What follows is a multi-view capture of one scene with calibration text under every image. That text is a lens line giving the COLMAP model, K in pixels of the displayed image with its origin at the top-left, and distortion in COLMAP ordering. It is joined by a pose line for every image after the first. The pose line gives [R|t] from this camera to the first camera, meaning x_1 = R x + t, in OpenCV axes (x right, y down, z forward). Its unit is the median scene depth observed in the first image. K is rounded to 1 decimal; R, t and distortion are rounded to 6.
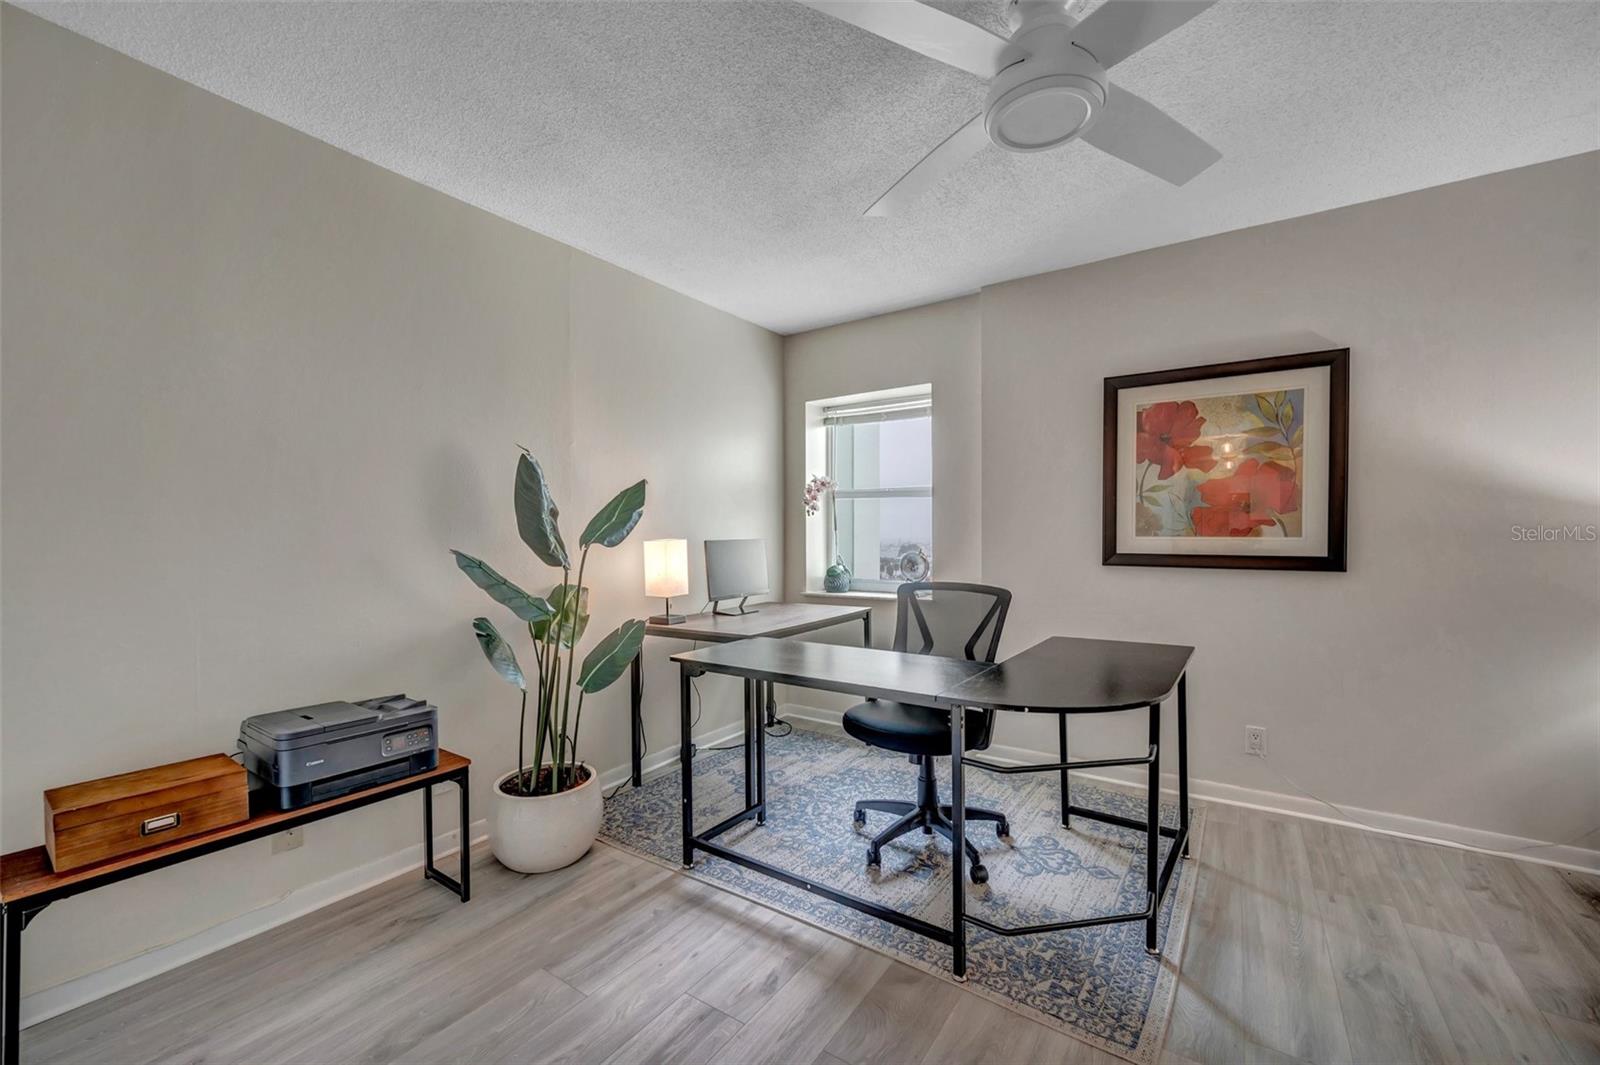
lens RADIAL K [[639.3, 0, 795.4], [0, 639.3, 542.3], [0, 0, 1]] dist [0.002688, -0.001213]
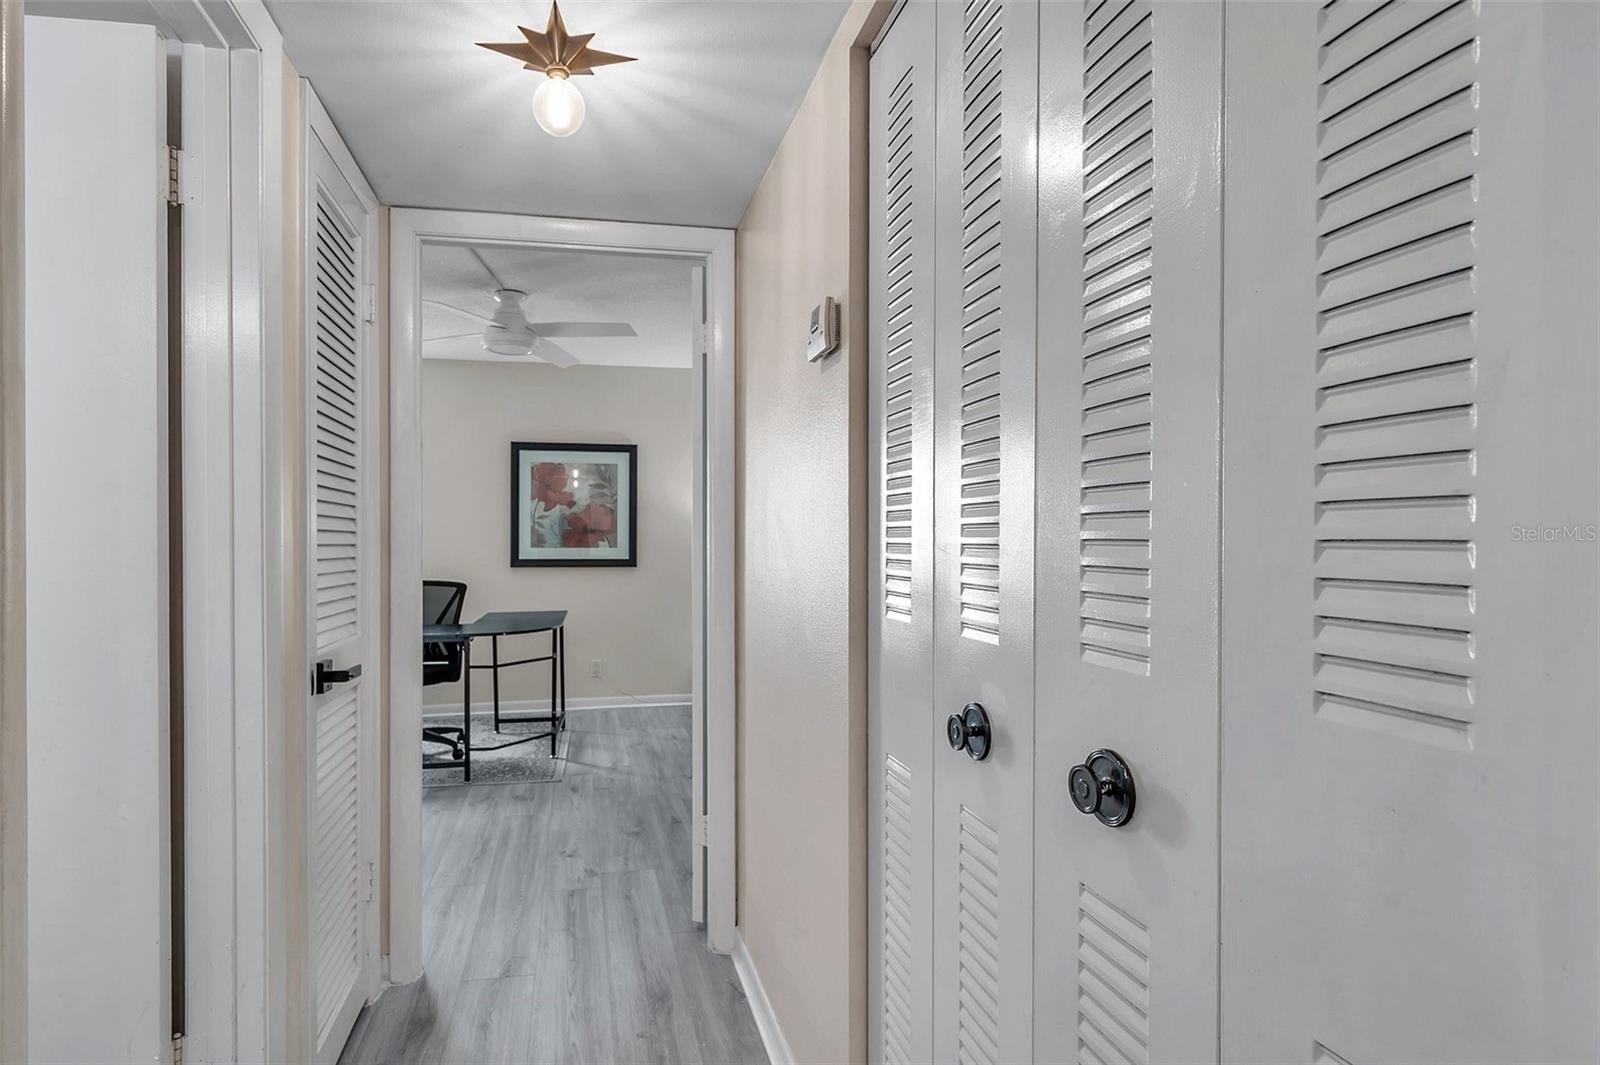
lens RADIAL K [[844.8, 0, 740.1], [0, 844.8, 540.0], [0, 0, 1]] dist [-0.002070, -0.000182]
pose [[0.701951, 0.004334, 0.712212, -0.604569], [0.008418, 0.999861, -0.014380, 0.005245], [-0.712175, 0.016089, 0.701817, -0.841313]]
